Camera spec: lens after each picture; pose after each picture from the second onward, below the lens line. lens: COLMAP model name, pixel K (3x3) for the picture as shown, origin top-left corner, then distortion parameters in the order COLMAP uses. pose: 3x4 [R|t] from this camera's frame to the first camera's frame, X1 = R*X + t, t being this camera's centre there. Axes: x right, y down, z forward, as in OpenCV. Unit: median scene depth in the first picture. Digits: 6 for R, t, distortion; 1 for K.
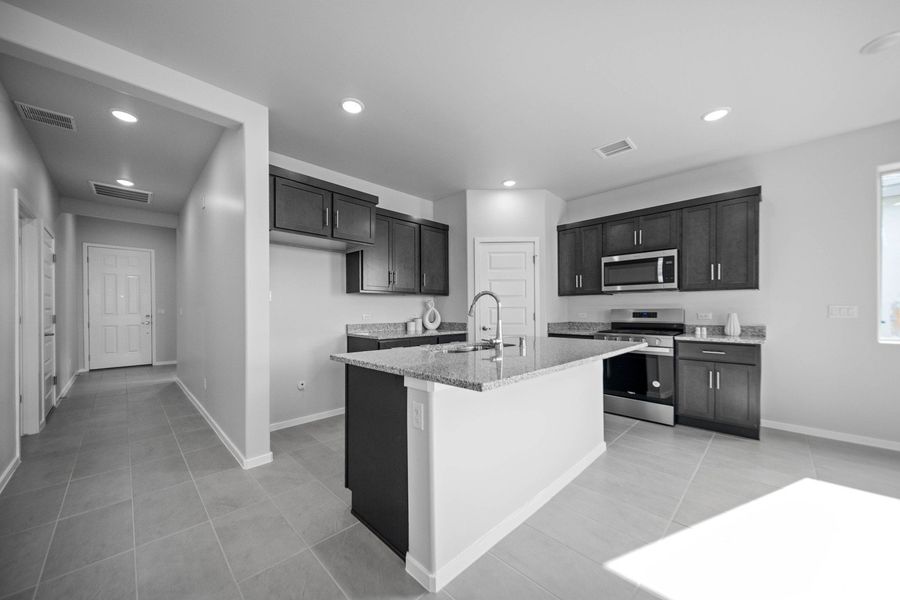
lens RADIAL K [[323.0, 0, 444.2], [0, 323.0, 312.0], [0, 0, 1]] dist [0.002723, 0.000070]
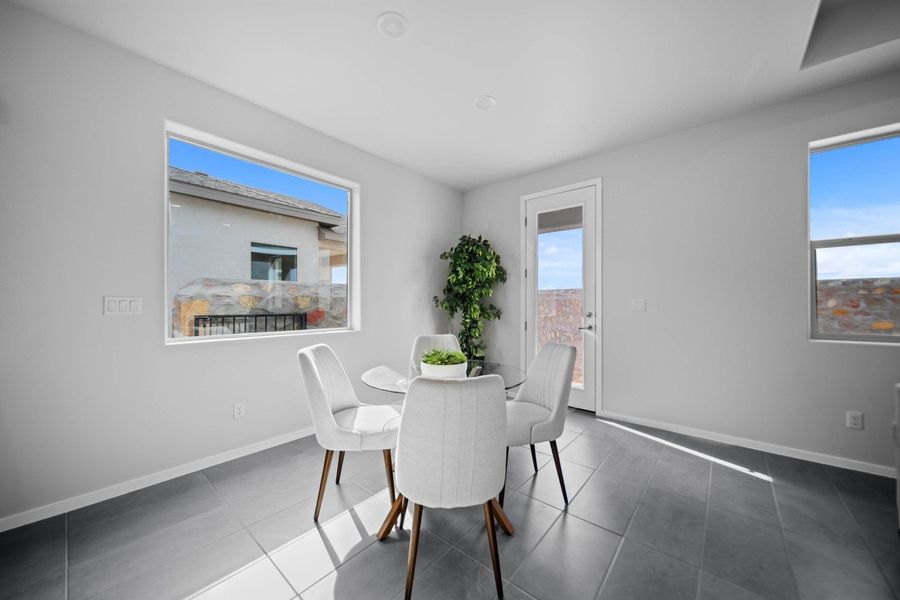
lens RADIAL K [[323.0, 0, 452.9], [0, 323.0, 302.9], [0, 0, 1]] dist [0.002723, 0.000070]
pose [[-0.100117, 0.004408, 0.994966, 0.362926], [0.006184, 0.999974, -0.003808, -0.000674], [-0.994956, 0.005772, -0.100142, 0.285020]]
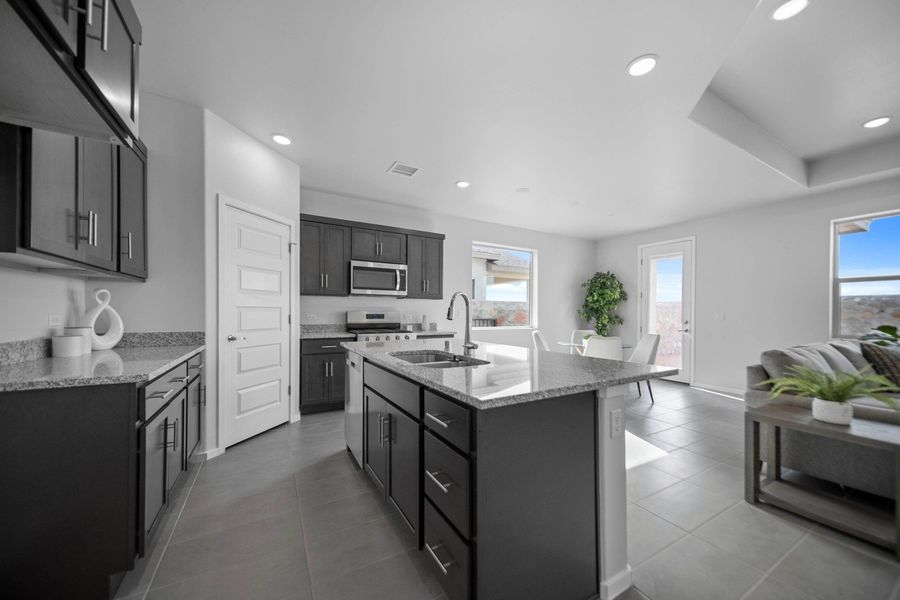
lens RADIAL K [[323.0, 0, 444.2], [0, 323.0, 312.0], [0, 0, 1]] dist [0.002723, 0.000070]
pose [[0.269832, 0.007184, 0.962881, -0.421305], [-0.004241, 0.999971, -0.006273, -0.000742], [-0.962898, -0.002391, 0.269855, 0.454016]]
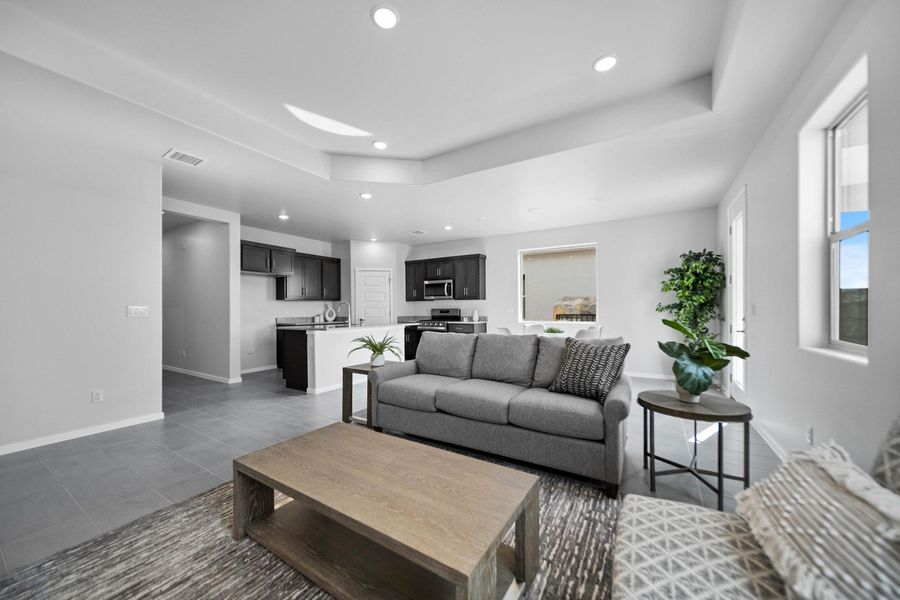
lens RADIAL K [[323.0, 0, 442.7], [0, 323.0, 307.9], [0, 0, 1]] dist [0.002723, 0.000070]
pose [[0.972950, -0.000306, 0.231014, 0.163571], [0.003093, 0.999927, -0.011703, 0.008883], [-0.230994, 0.012101, 0.972880, -0.873475]]
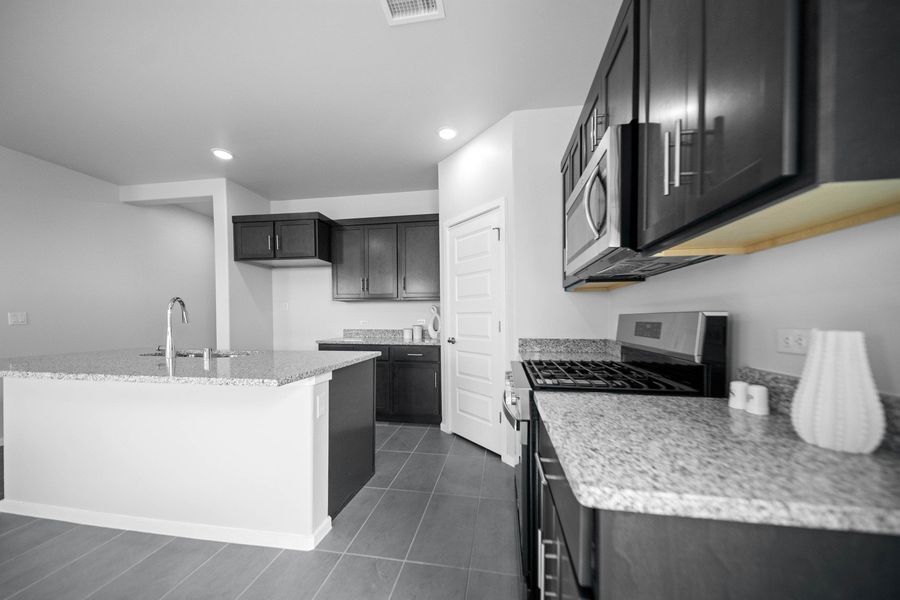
lens RADIAL K [[321.9, 0, 443.5], [0, 321.9, 324.0], [0, 0, 1]] dist [0.000834, -0.000001]
pose [[0.589352, 0.016608, -0.807705, 0.787767], [-0.006018, 0.999851, 0.016168, 0.000512], [0.807854, -0.004668, 0.589365, 0.594701]]
